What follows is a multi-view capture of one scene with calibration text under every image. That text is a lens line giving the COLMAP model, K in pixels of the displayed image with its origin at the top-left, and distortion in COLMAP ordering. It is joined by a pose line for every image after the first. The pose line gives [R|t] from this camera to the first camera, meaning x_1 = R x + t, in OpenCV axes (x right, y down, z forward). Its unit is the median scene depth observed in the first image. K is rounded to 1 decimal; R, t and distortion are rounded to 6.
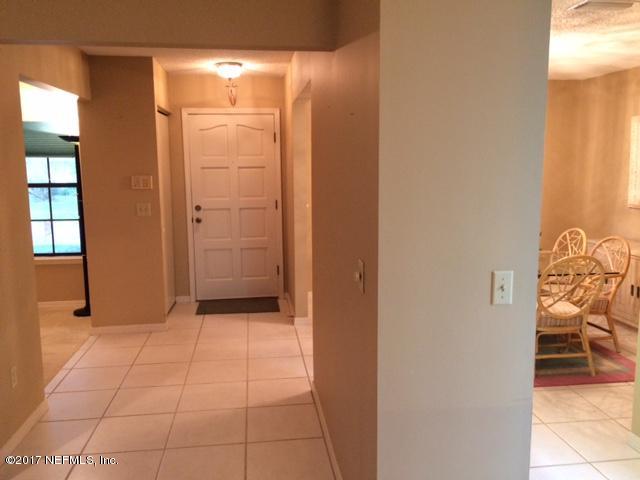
lens RADIAL K [[549.6, 0, 319.2], [0, 549.6, 239.3], [0, 0, 1]] dist [0.054939, -0.042326]
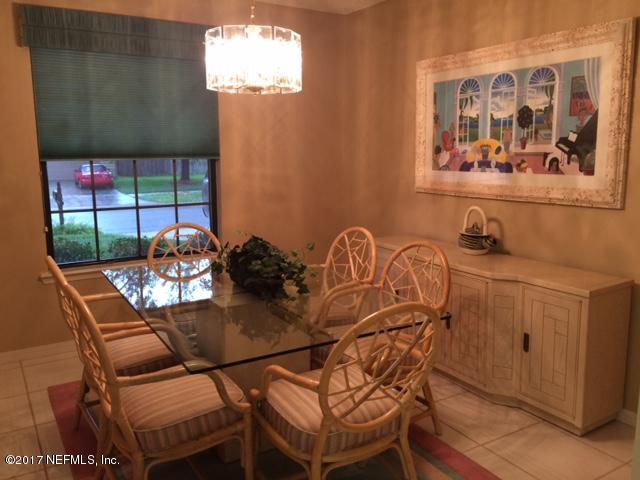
lens RADIAL K [[549.6, 0, 319.2], [0, 549.6, 237.8], [0, 0, 1]] dist [0.054939, -0.042326]
pose [[0.910004, -0.063308, 0.409738, 0.158881], [0.053345, 0.997937, 0.035714, -0.032454], [-0.411154, -0.010642, 0.911504, 0.434372]]
